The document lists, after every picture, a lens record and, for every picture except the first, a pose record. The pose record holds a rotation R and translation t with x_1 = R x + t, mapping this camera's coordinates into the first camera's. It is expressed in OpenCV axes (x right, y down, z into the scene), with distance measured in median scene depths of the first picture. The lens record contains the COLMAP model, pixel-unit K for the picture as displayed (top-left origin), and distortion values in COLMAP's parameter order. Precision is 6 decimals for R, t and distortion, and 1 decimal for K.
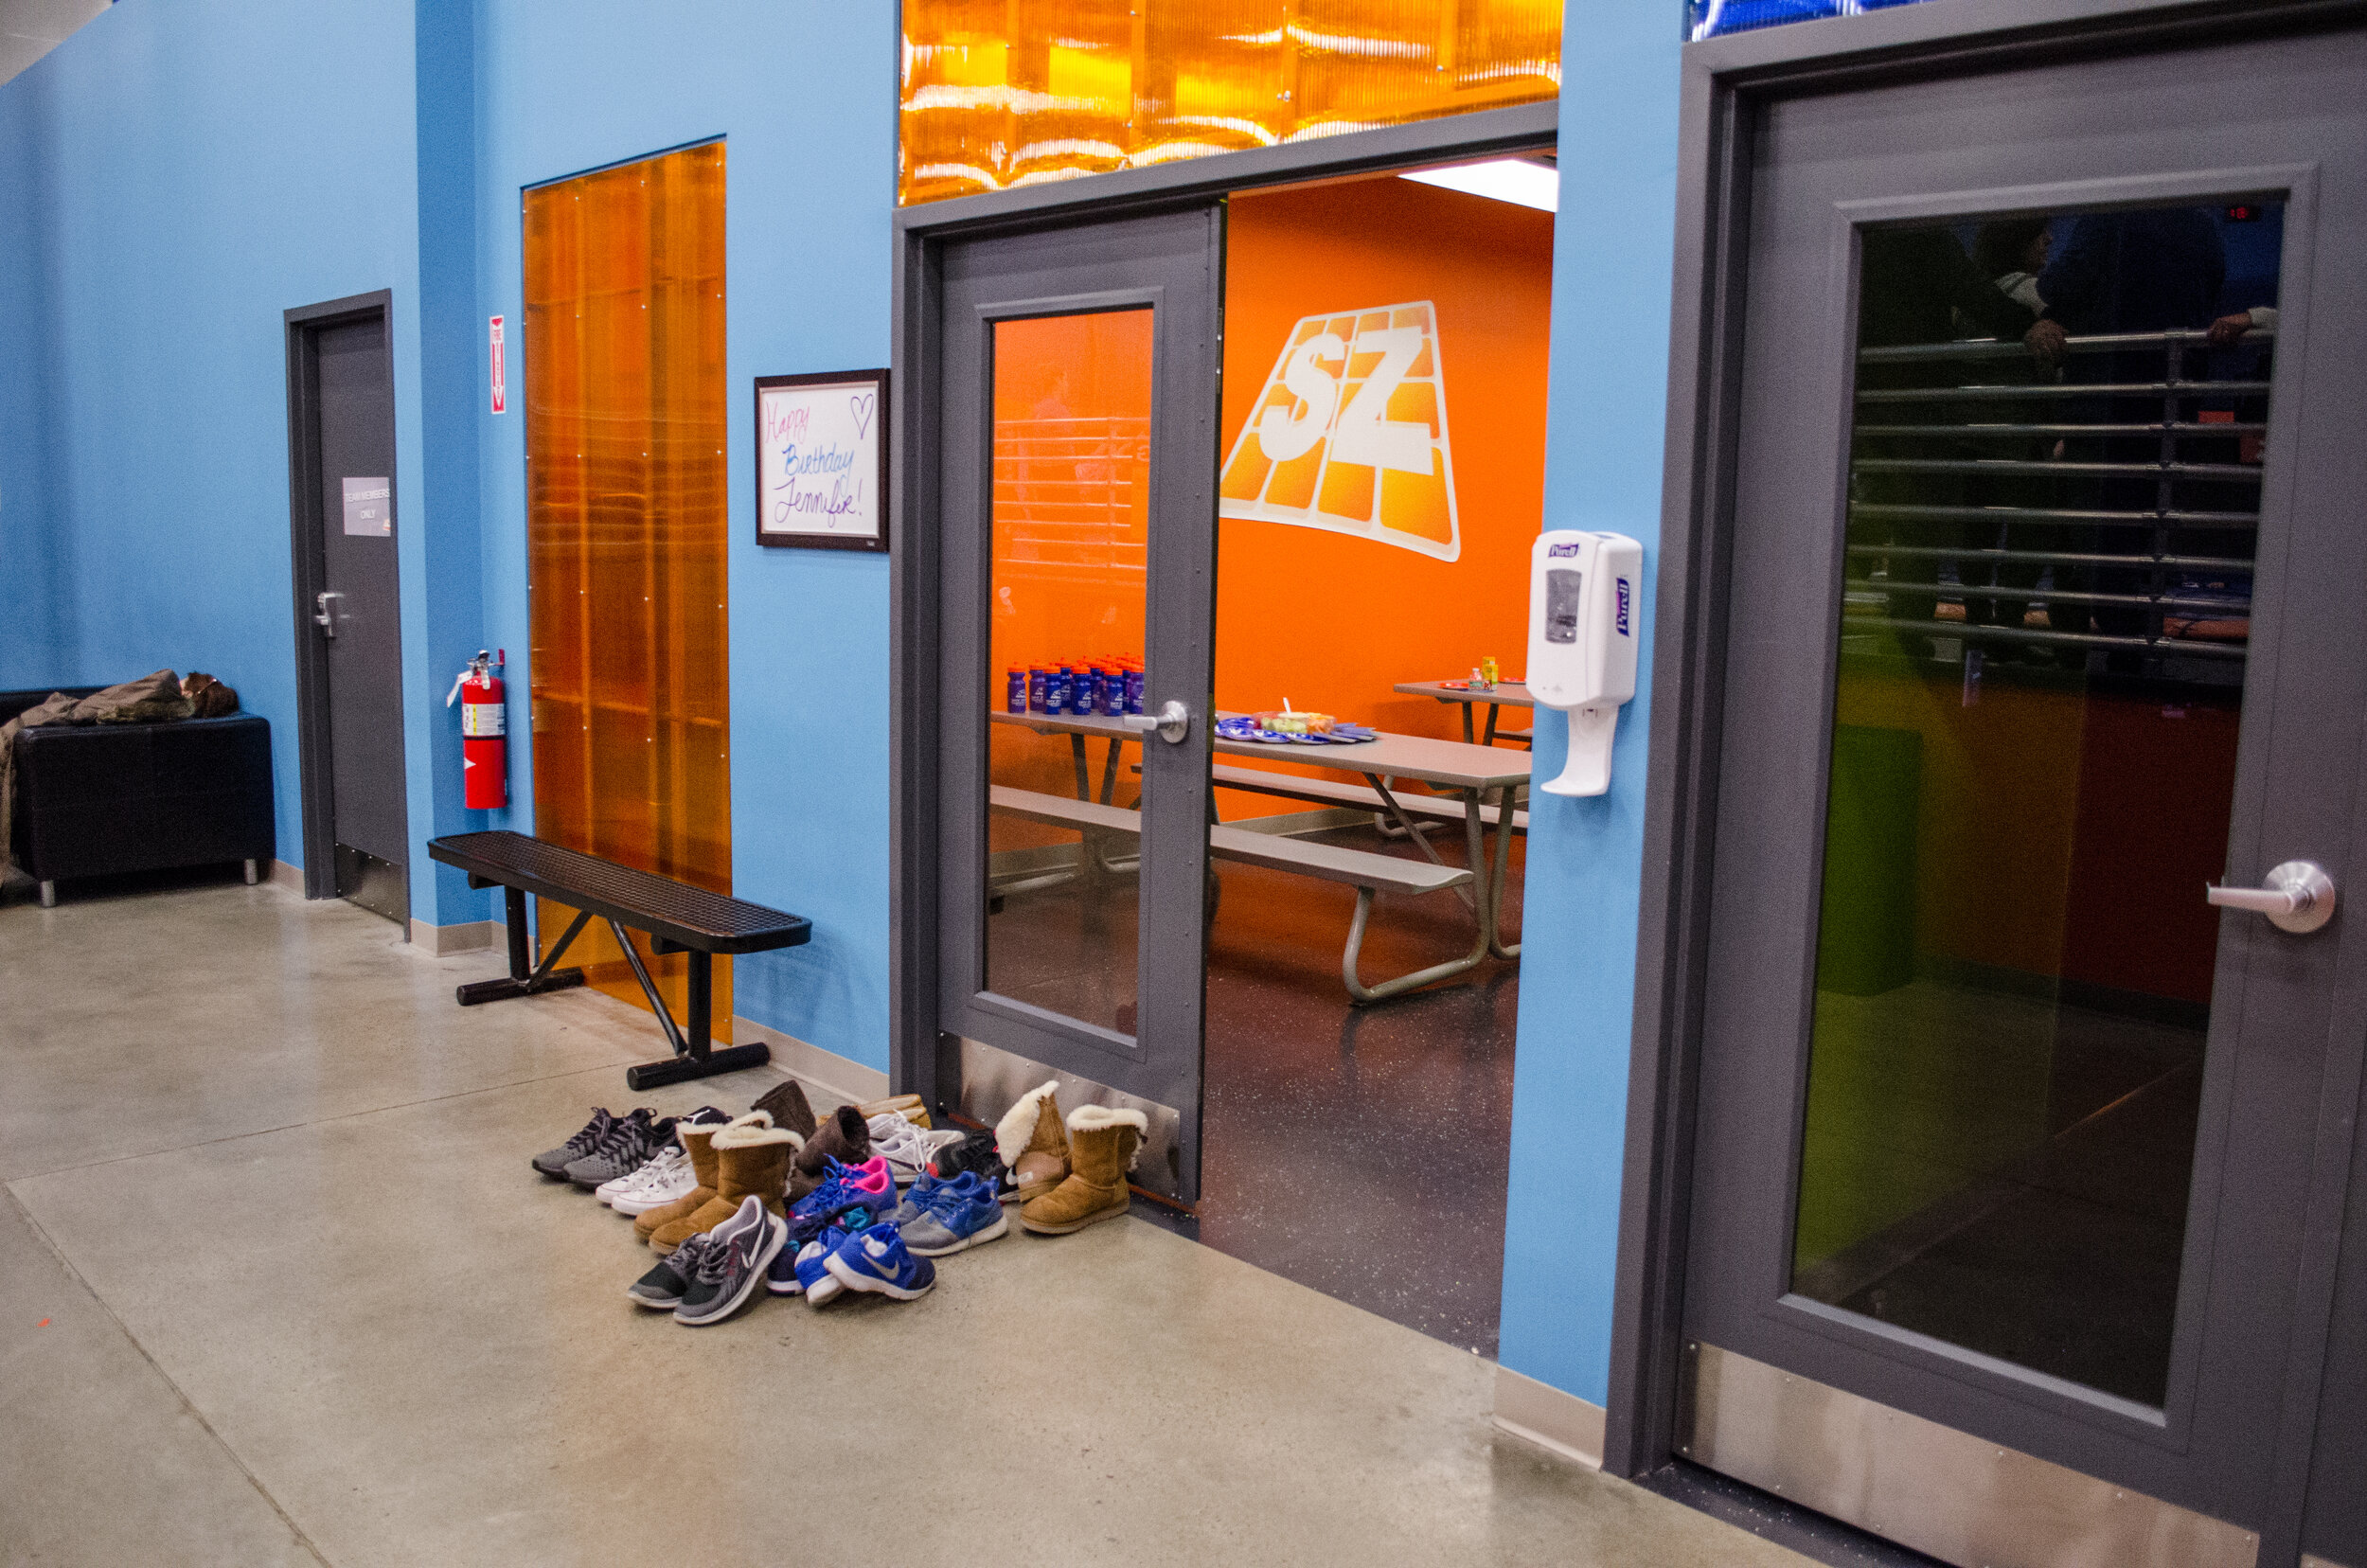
lens RADIAL K [[1895.7, 0, 1183.5], [0, 1895.7, 784.0], [0, 0, 1]] dist [-0.084387, -0.000888]
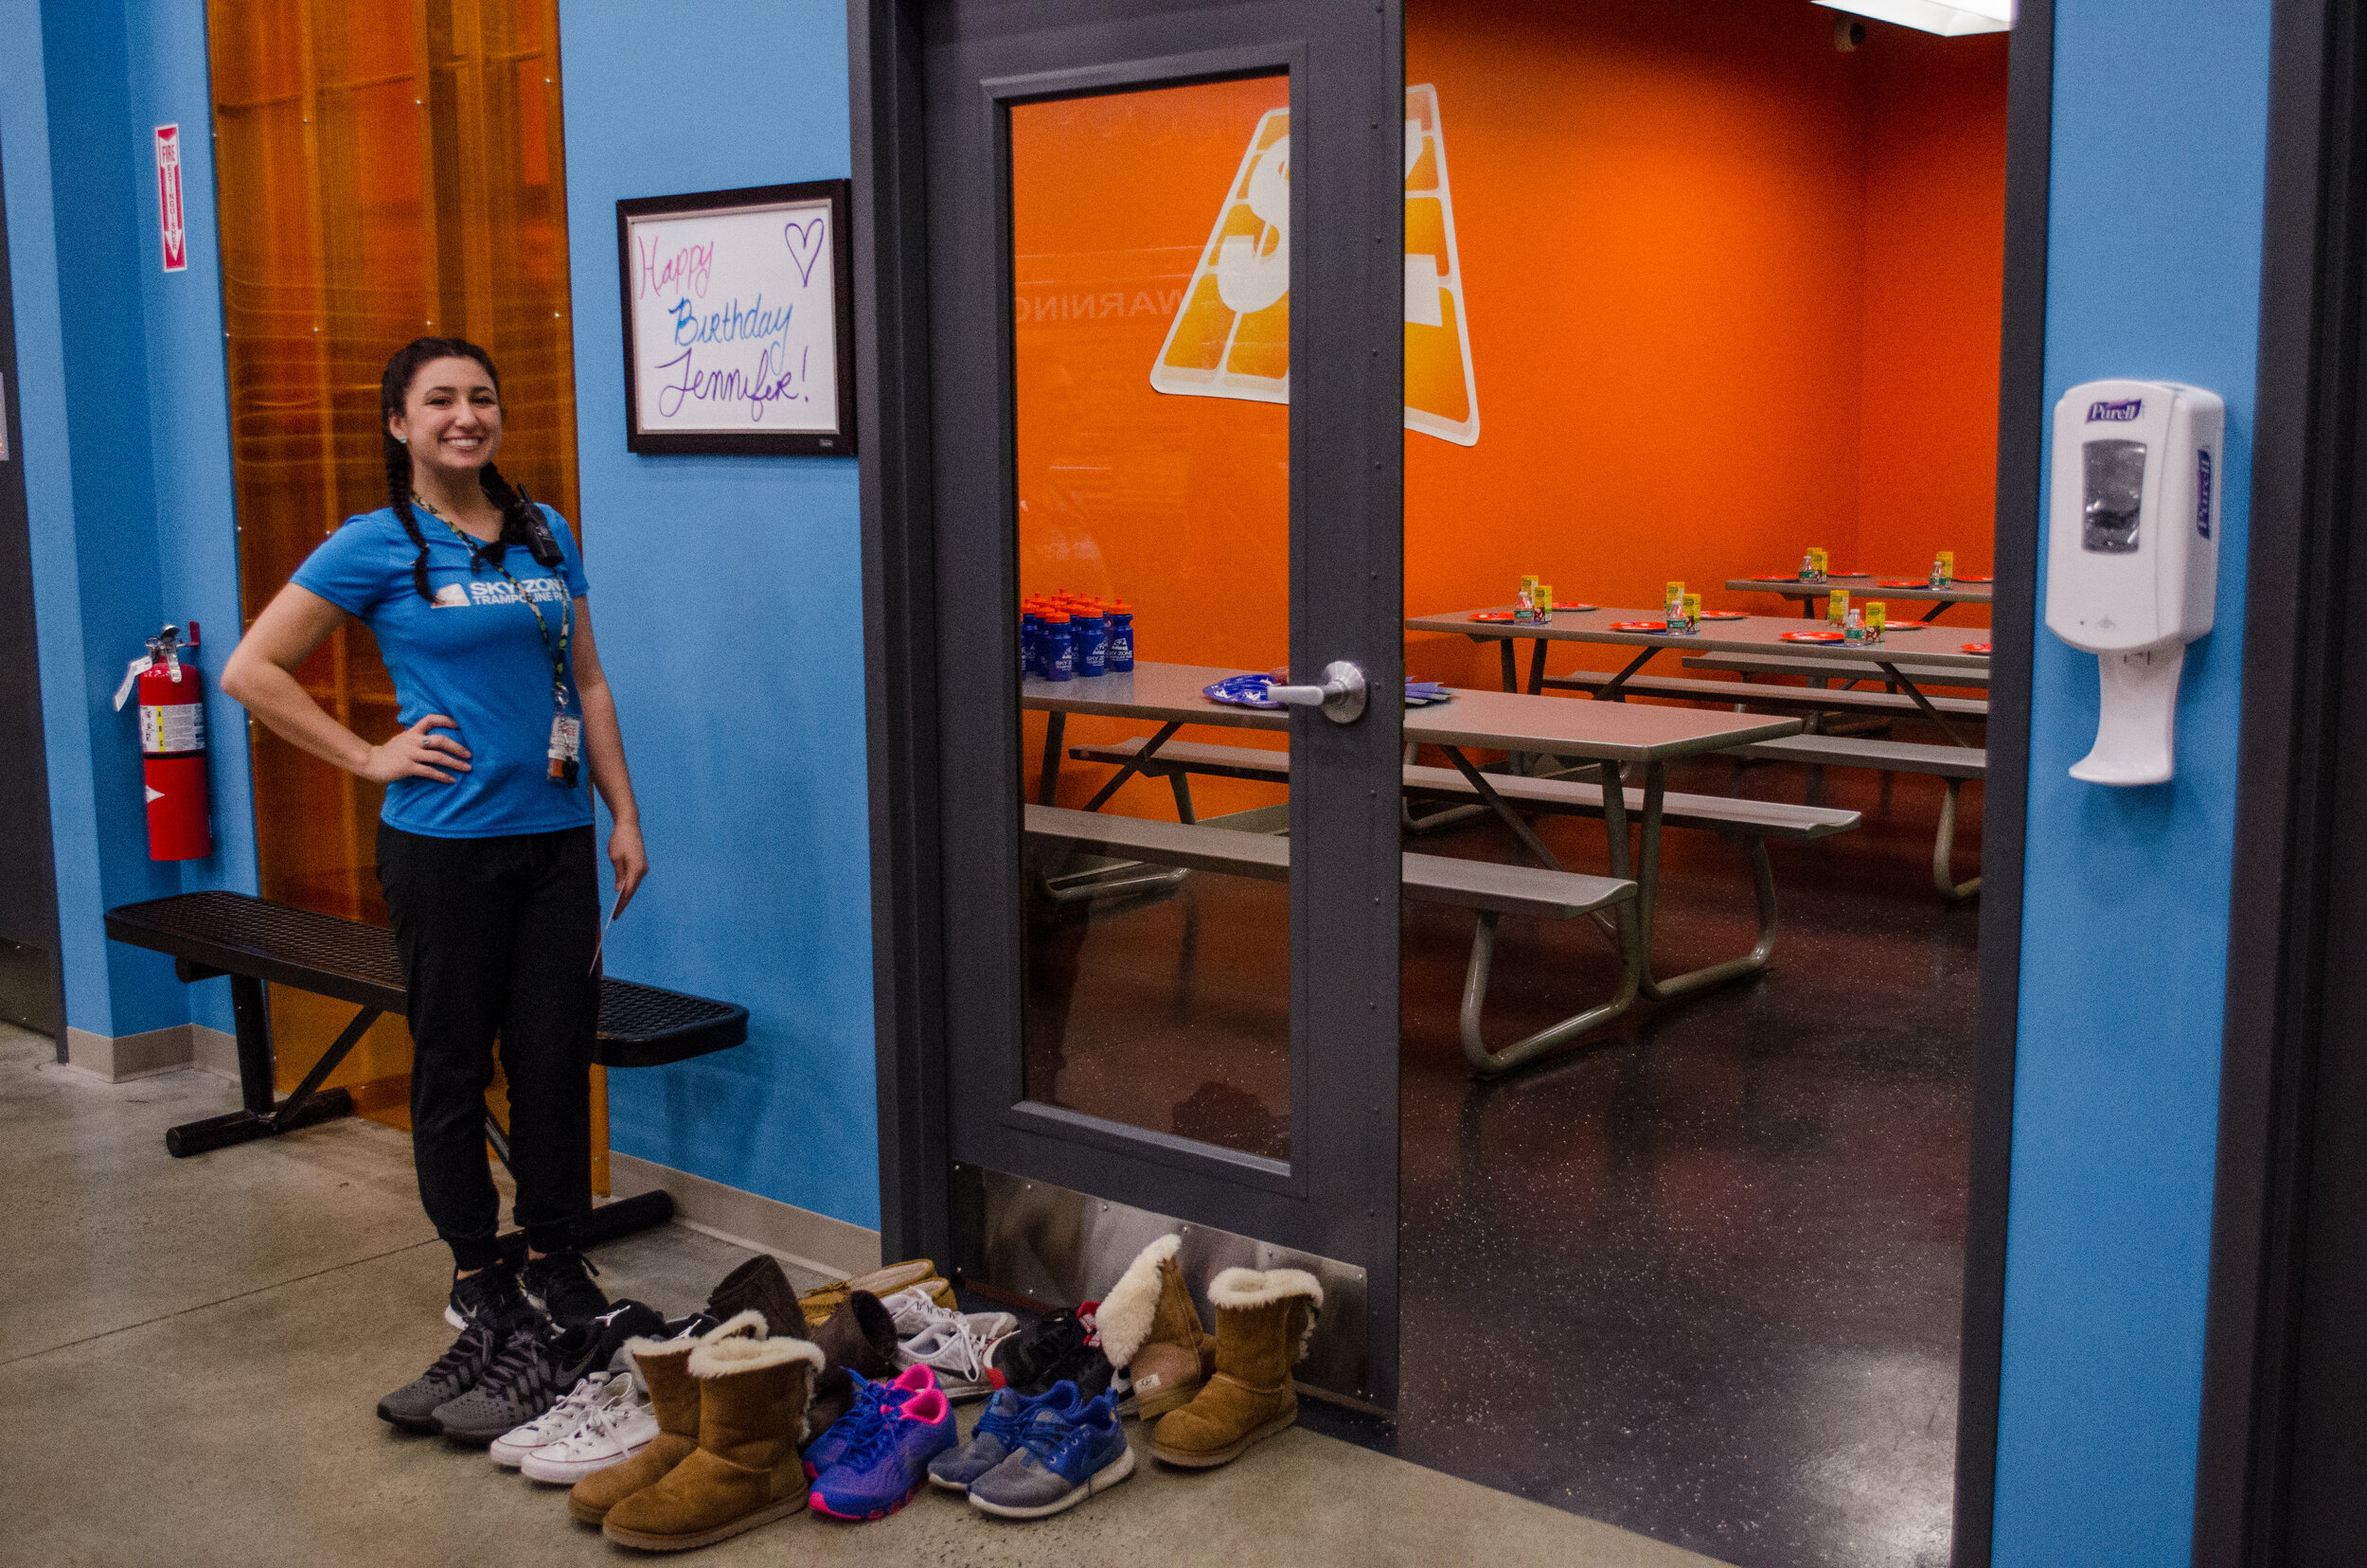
lens RADIAL K [[2539.3, 0, 1183.5], [0, 2539.3, 784.0], [0, 0, 1]] dist [-0.058023, -0.003380]
pose [[0.995581, -0.046073, 0.081824, -0.121947], [0.045221, 0.998902, 0.012237, -0.012427], [-0.082298, -0.008483, 0.996572, 0.098054]]
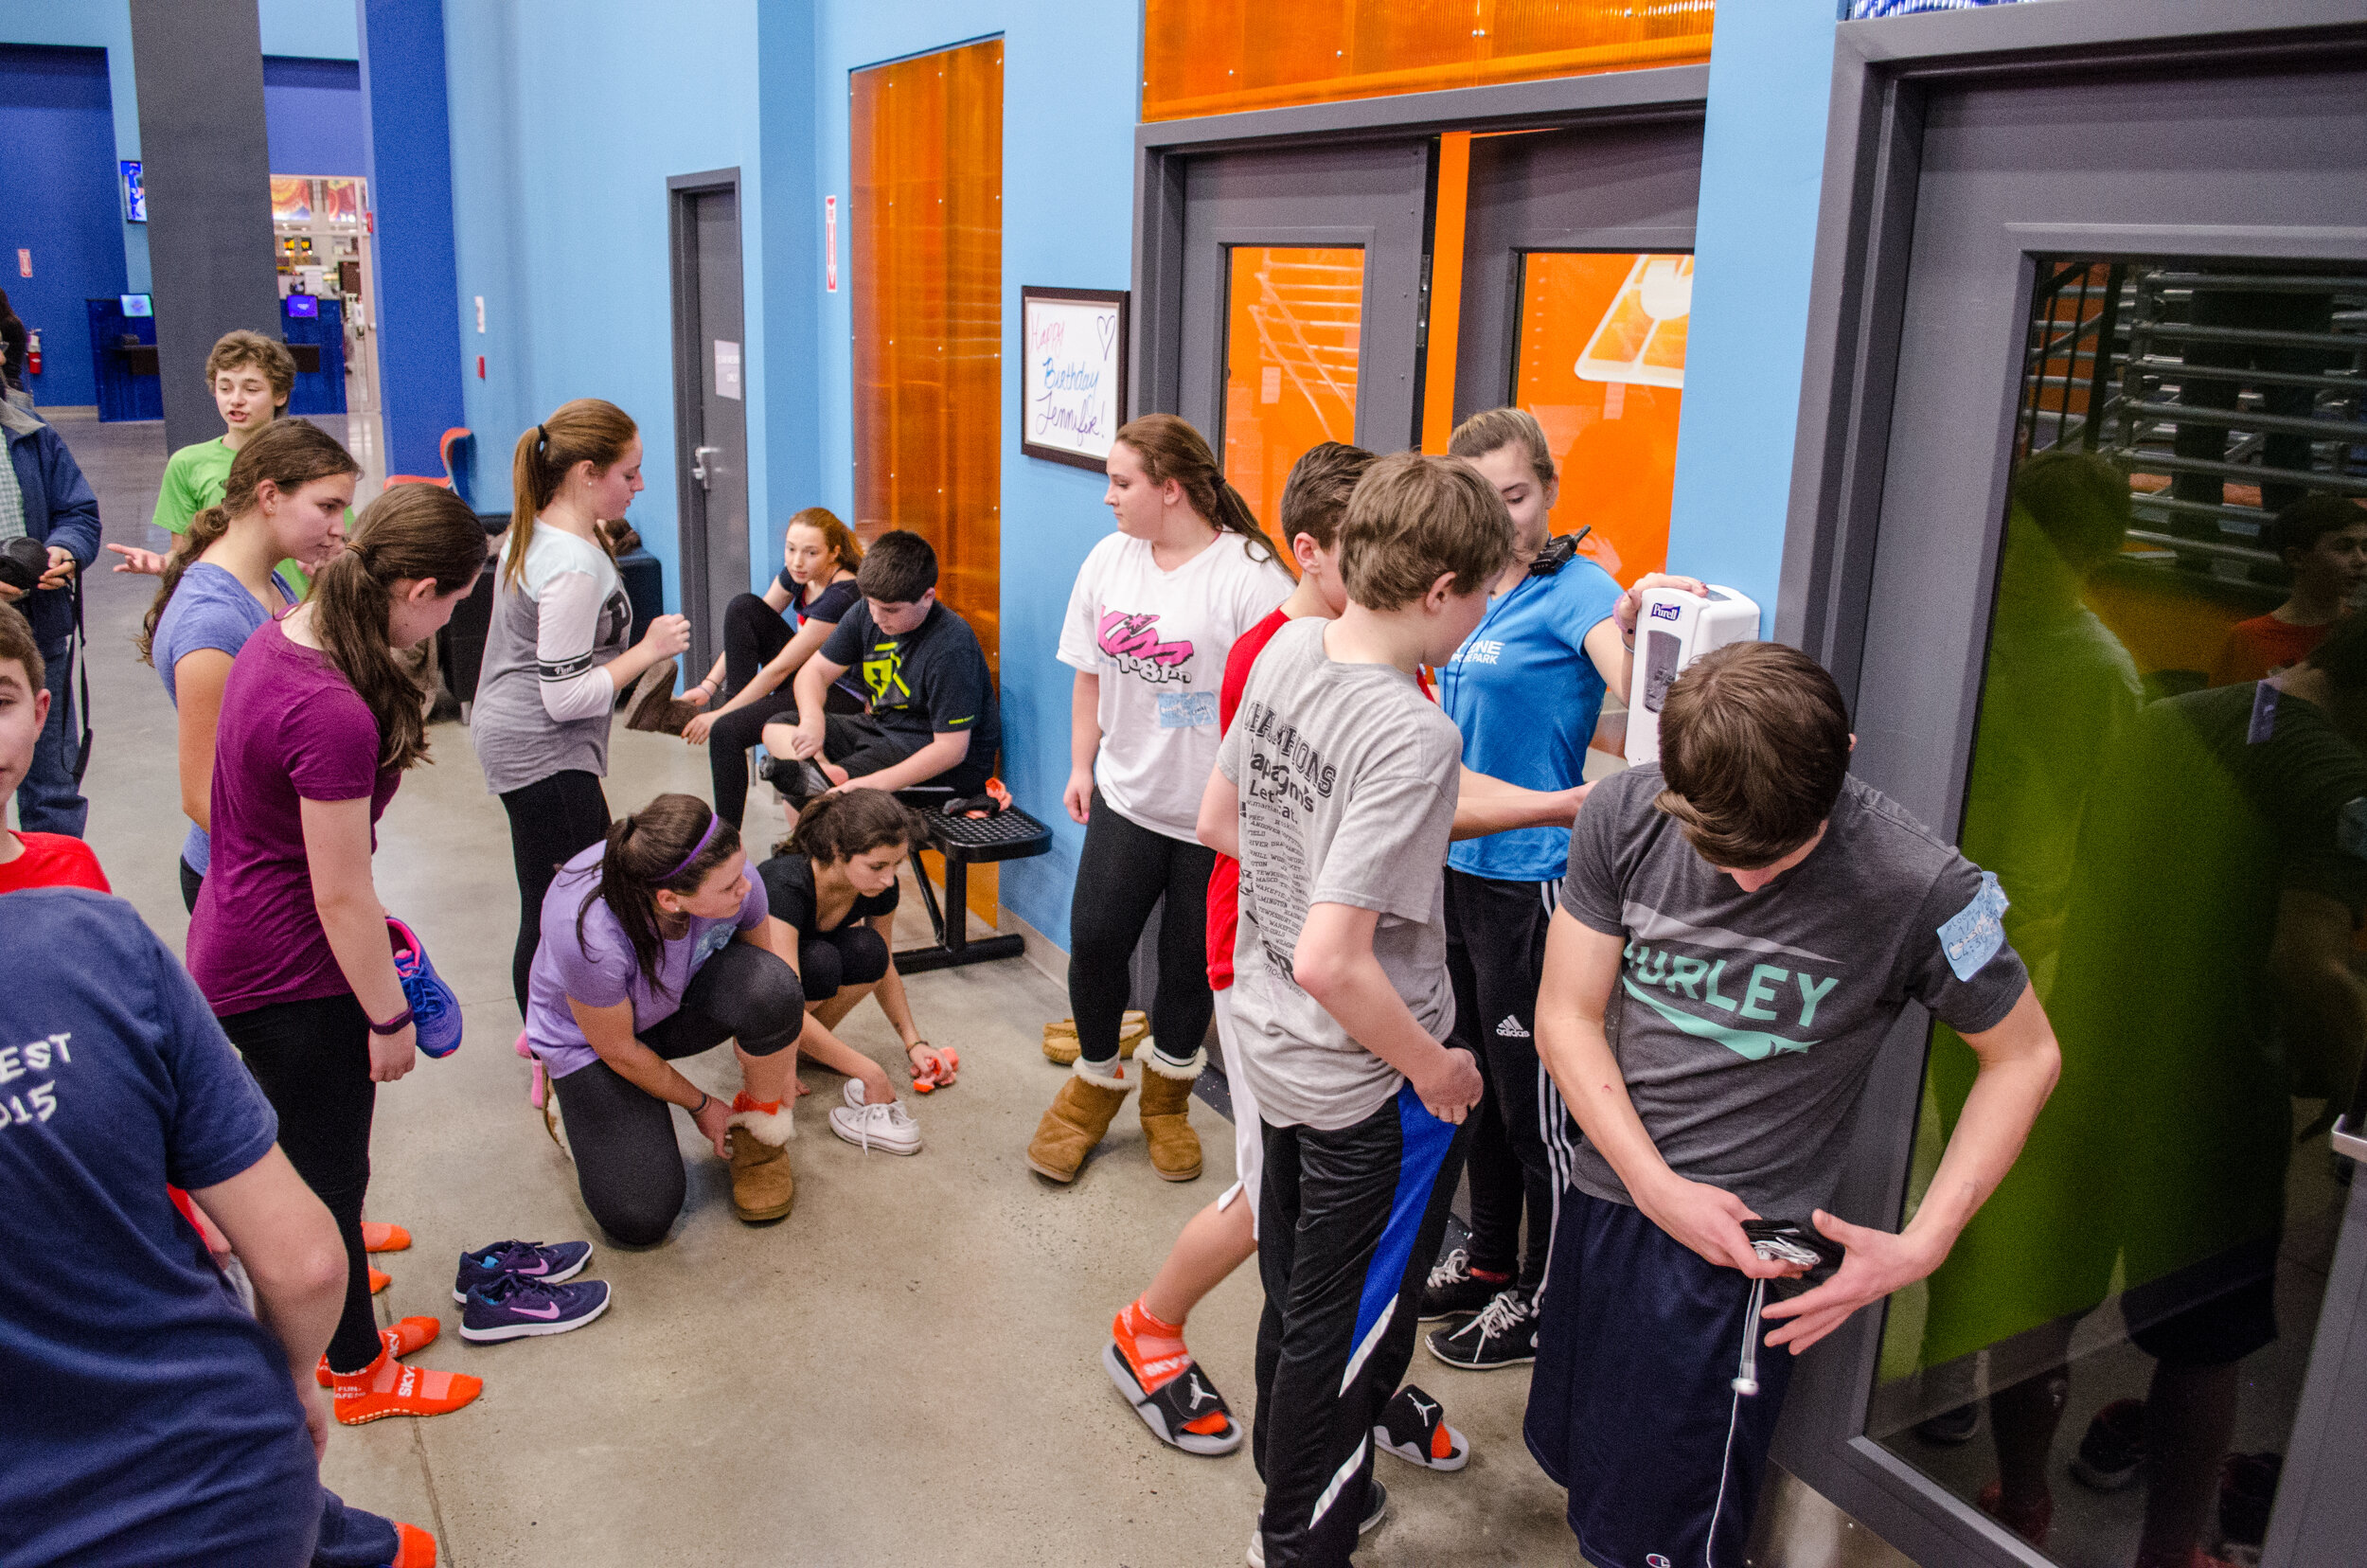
lens RADIAL K [[1844.7, 0, 1183.5], [0, 1844.7, 784.0], [0, 0, 1]] dist [-0.080098, 0.000347]
pose [[0.966160, 0.075353, -0.246692, 0.125316], [-0.045514, 0.991175, 0.124503, -0.087322], [0.253897, -0.109062, 0.961063, 0.065887]]
